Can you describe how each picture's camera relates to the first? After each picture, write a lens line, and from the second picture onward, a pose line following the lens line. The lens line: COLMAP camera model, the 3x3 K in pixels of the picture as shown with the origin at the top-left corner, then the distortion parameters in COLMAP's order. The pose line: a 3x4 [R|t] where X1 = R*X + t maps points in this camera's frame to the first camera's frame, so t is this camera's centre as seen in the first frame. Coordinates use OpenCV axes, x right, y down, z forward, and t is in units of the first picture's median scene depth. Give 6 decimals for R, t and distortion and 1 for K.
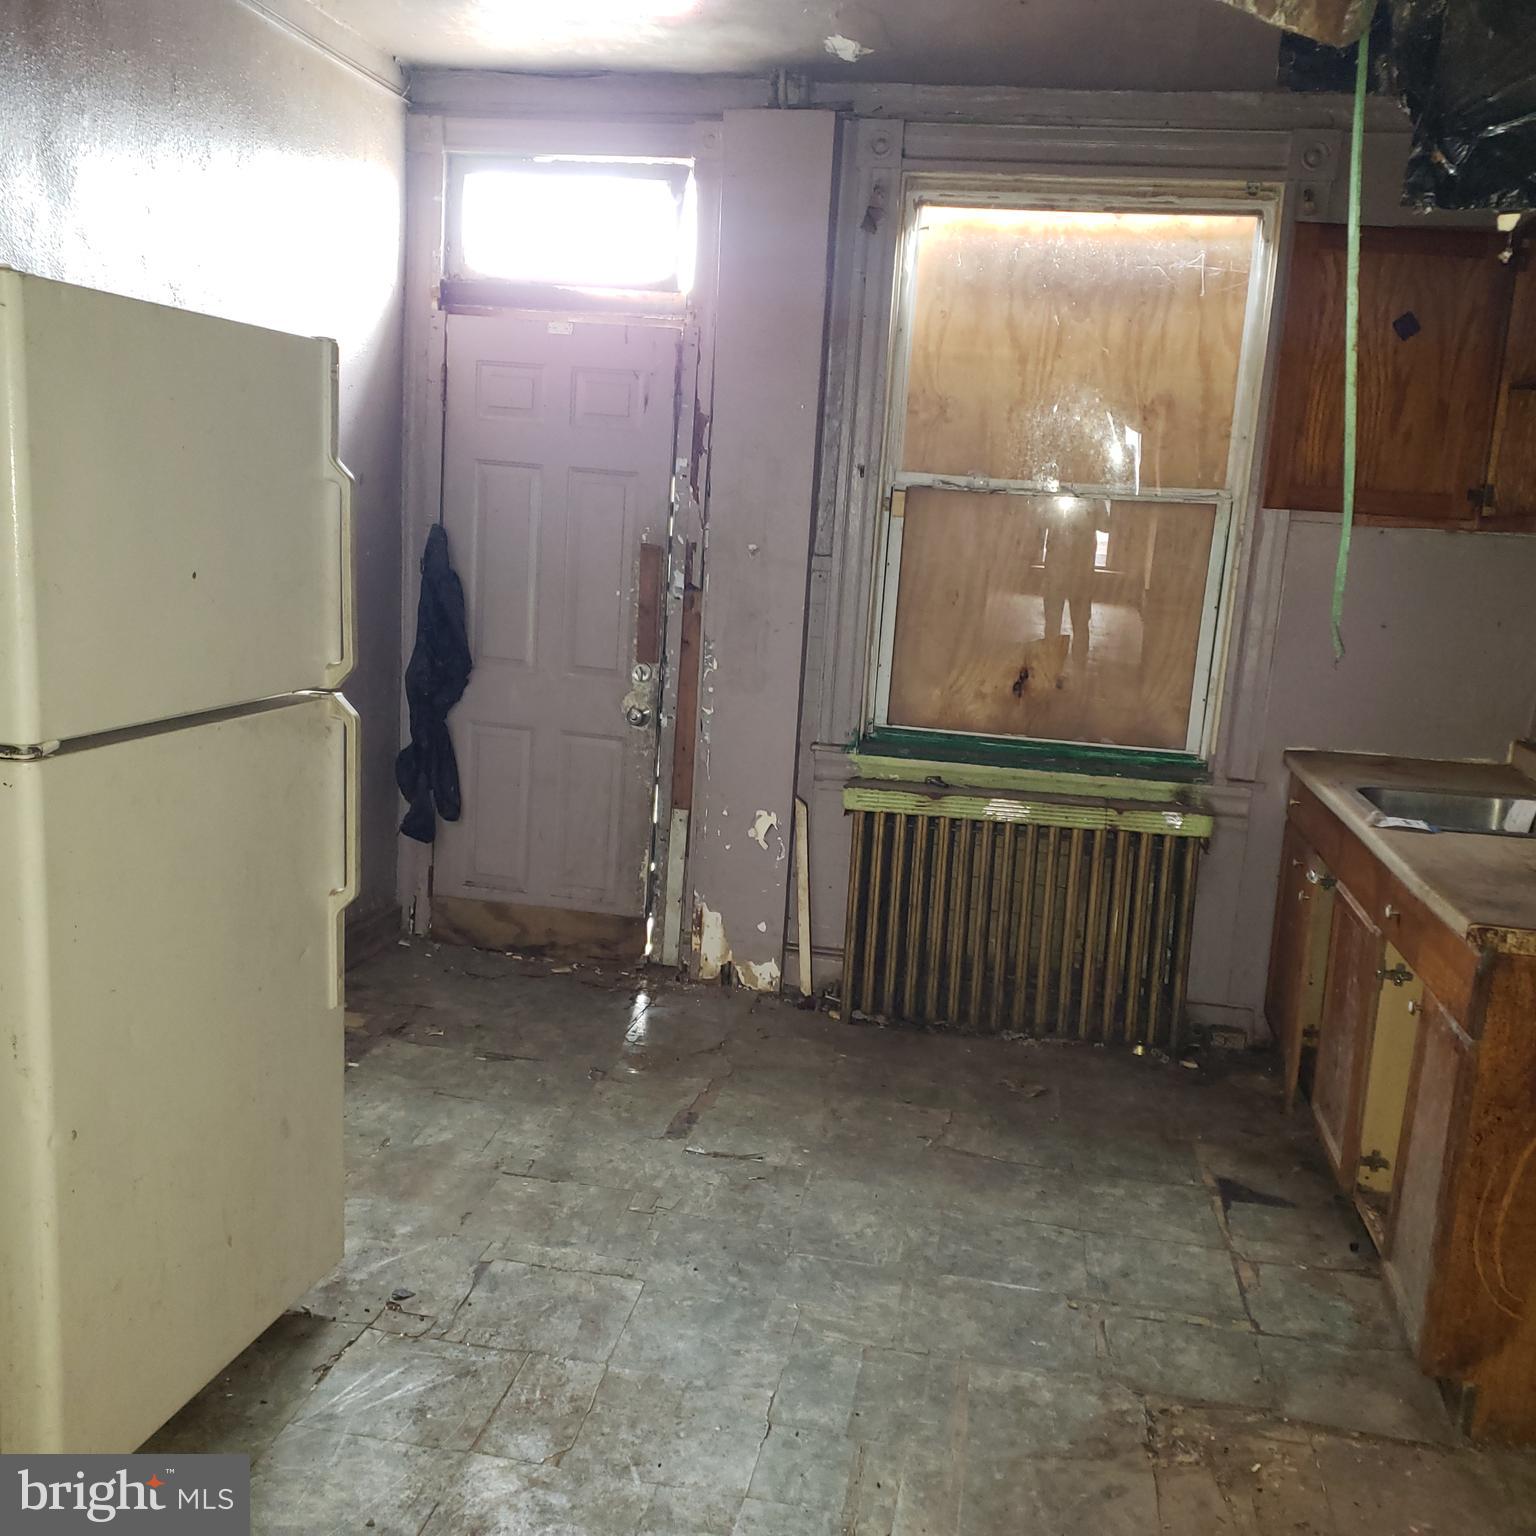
lens RADIAL K [[1622.0, 0, 765.1], [0, 1622.0, 802.5], [0, 0, 1]] dist [0.176938, -0.429434]
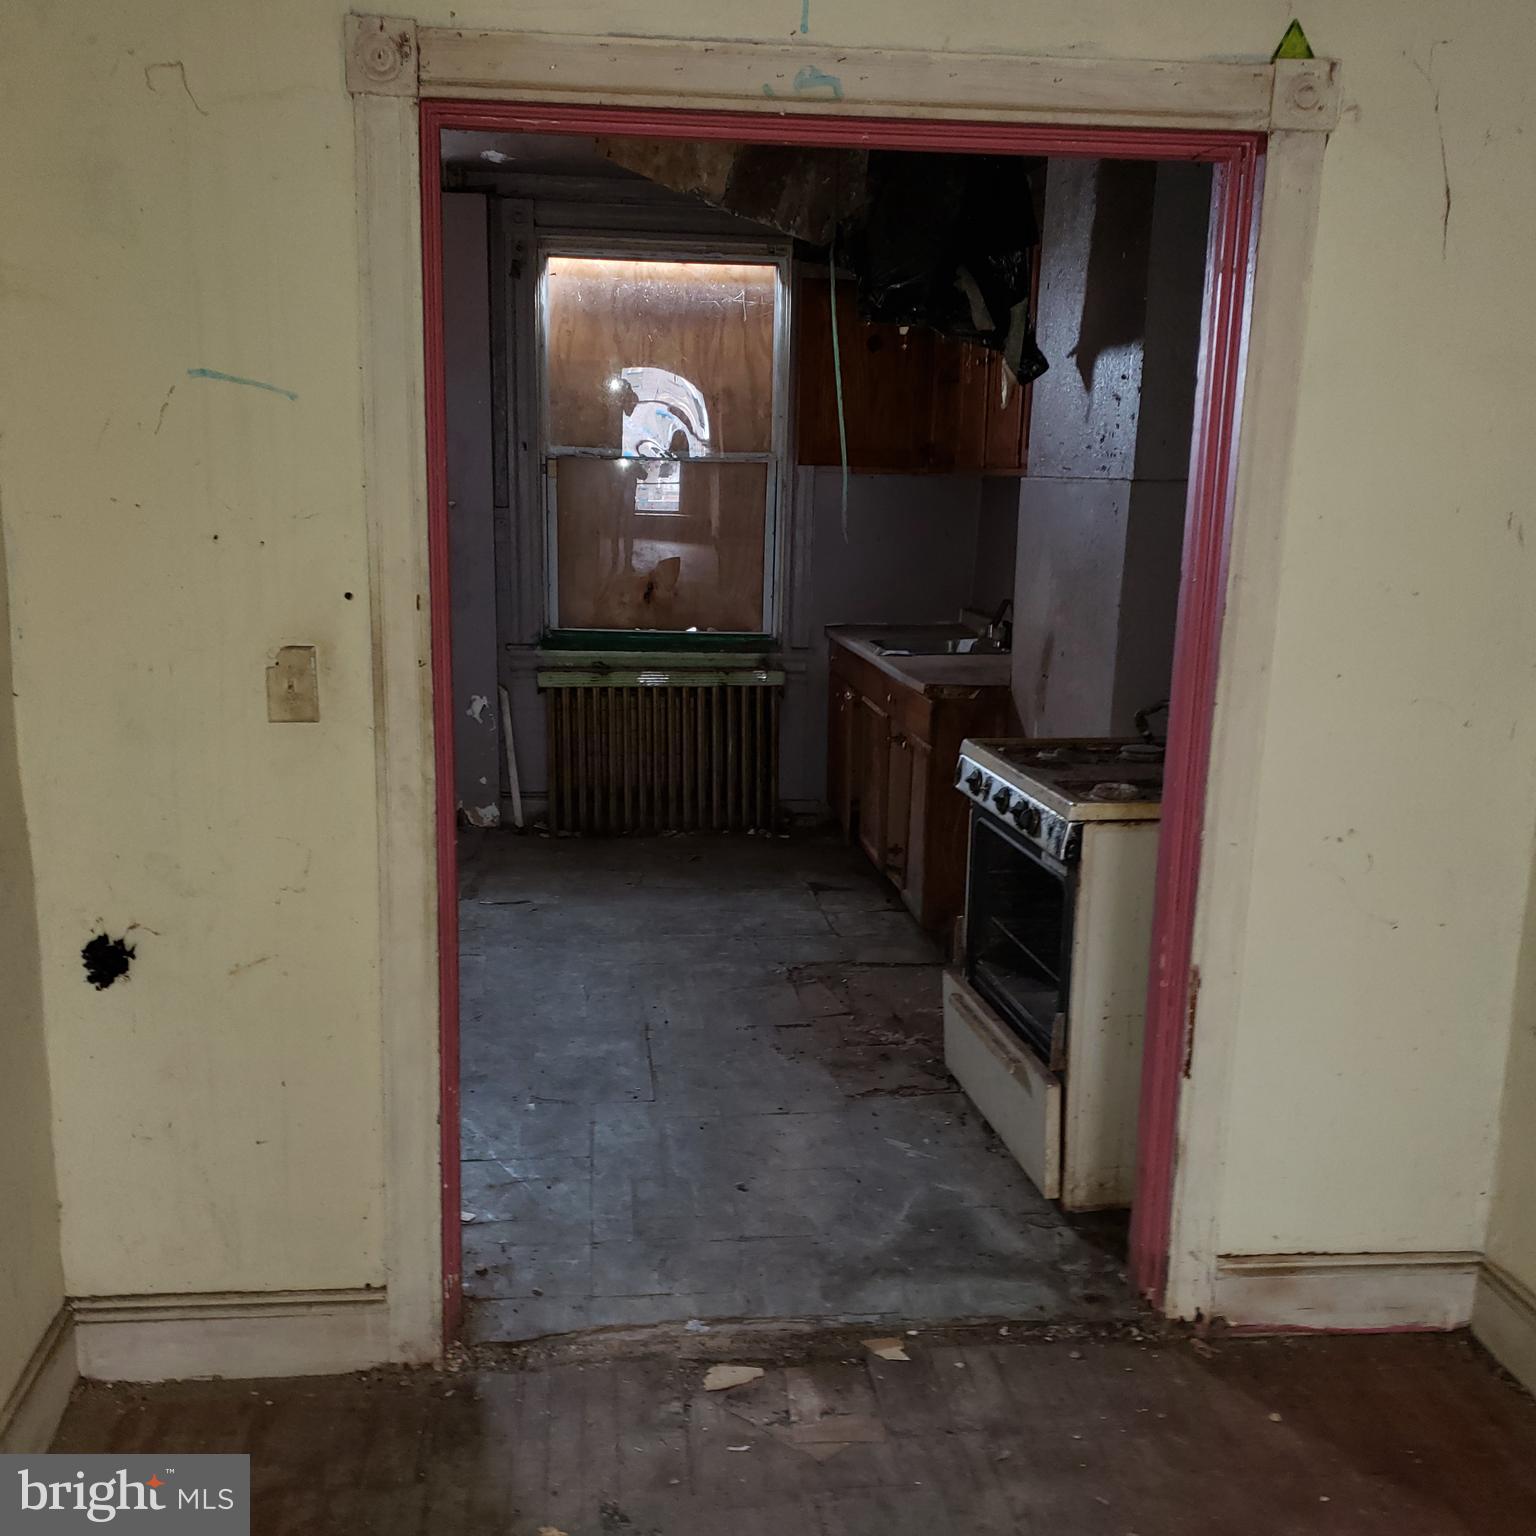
lens RADIAL K [[1622.3, 0, 785.3], [0, 1622.3, 835.4], [0, 0, 1]] dist [0.186998, -0.425014]
pose [[0.956965, -0.103370, 0.271170, -0.148900], [0.090573, 0.994121, 0.059325, 0.068856], [-0.275709, -0.032212, 0.960701, -0.445788]]
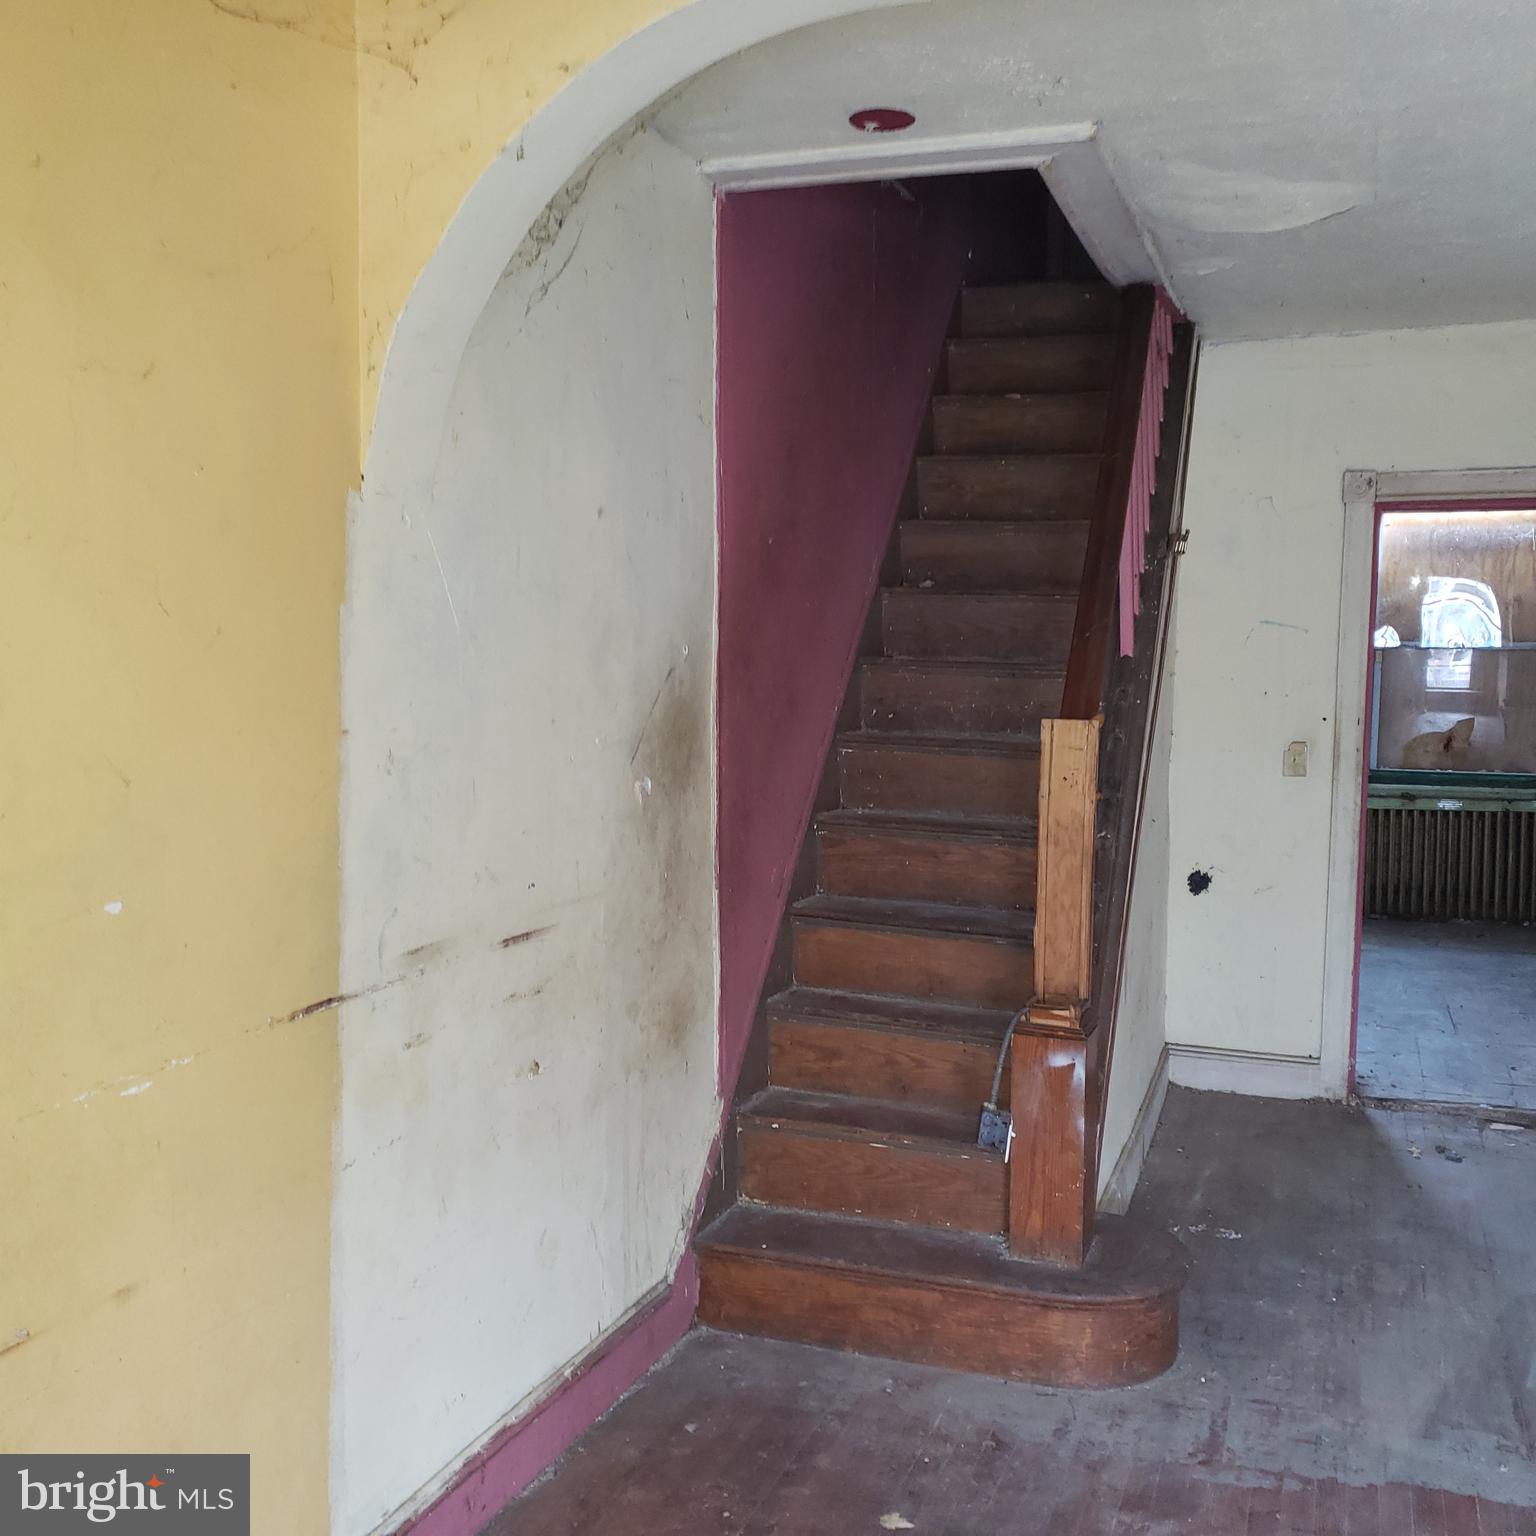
lens RADIAL K [[1622.0, 0, 765.1], [0, 1622.0, 802.5], [0, 0, 1]] dist [0.176938, -0.429434]
pose [[0.984750, -0.041912, -0.168850, -0.336644], [0.025530, 0.994854, -0.098050, 0.179135], [0.172091, 0.092244, 0.980753, -1.133058]]
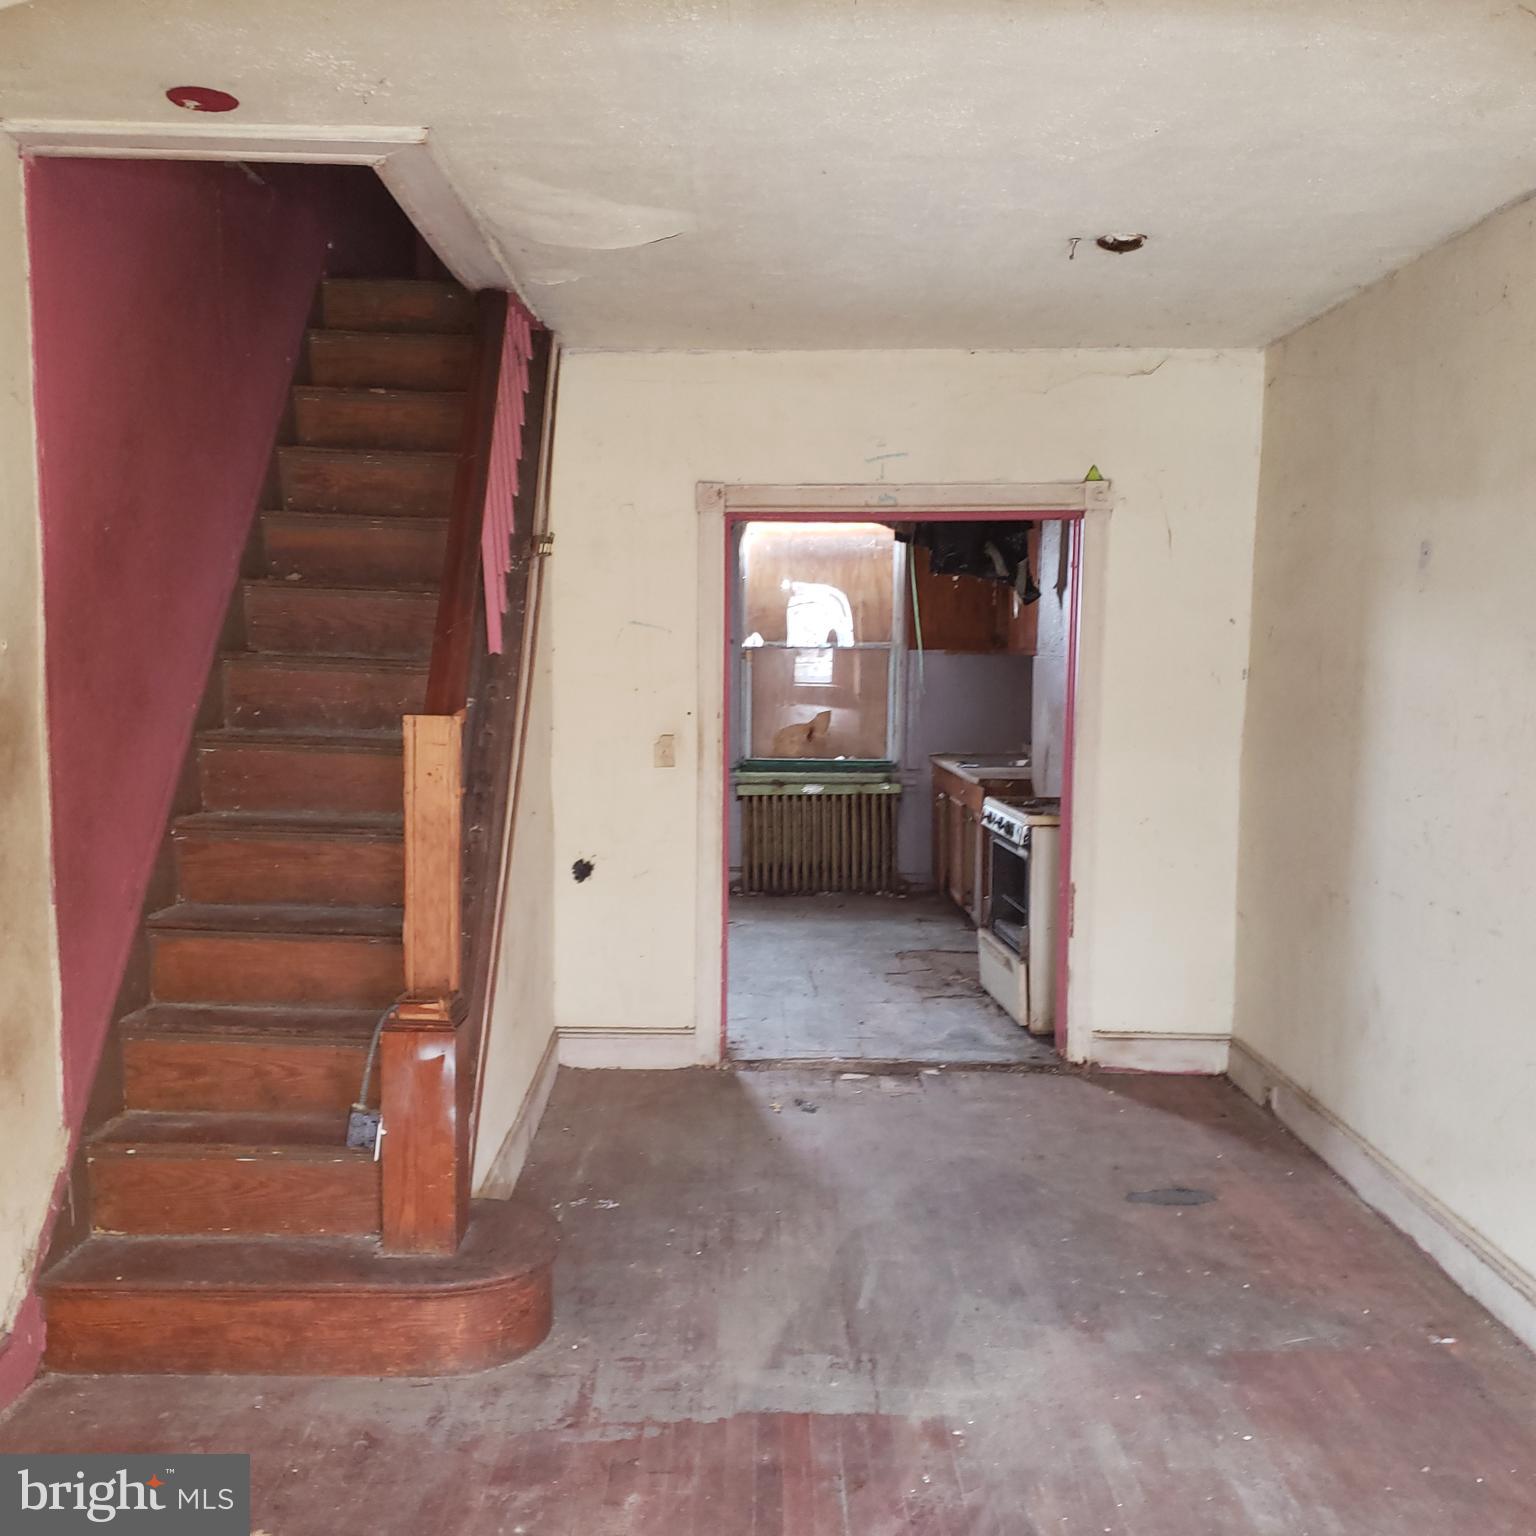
lens RADIAL K [[1622.0, 0, 765.1], [0, 1622.0, 802.5], [0, 0, 1]] dist [0.176938, -0.429434]
pose [[0.981020, -0.074916, 0.178848, -0.309151], [0.089572, 0.993128, -0.075323, 0.182366], [-0.171976, 0.089914, 0.980989, -1.144584]]
